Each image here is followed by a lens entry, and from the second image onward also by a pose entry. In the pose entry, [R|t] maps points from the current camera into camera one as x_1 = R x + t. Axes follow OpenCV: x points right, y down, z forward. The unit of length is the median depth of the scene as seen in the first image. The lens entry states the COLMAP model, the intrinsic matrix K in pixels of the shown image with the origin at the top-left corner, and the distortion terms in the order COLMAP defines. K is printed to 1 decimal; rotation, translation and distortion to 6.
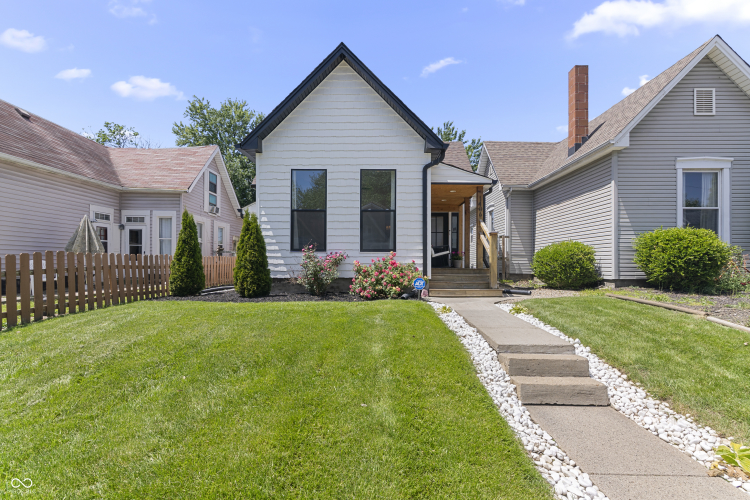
lens RADIAL K [[354.5, 0, 375.0], [0, 354.5, 250.0], [0, 0, 1]] dist [0.076673, 0.000016]
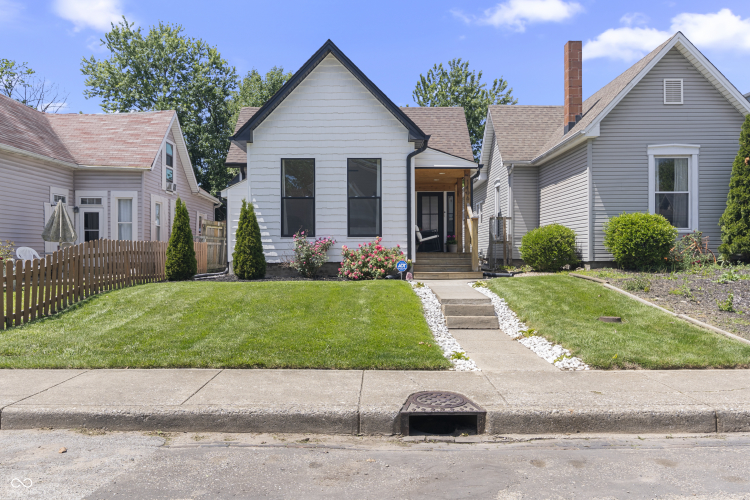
lens RADIAL K [[608.3, 0, 375.0], [0, 608.3, 250.0], [0, 0, 1]] dist [0.076536, 0.001079]
pose [[0.999858, -0.007948, 0.014881, 0.011428], [0.007434, 0.999385, 0.034276, -0.017445], [-0.015145, -0.034161, 0.999302, -0.776202]]
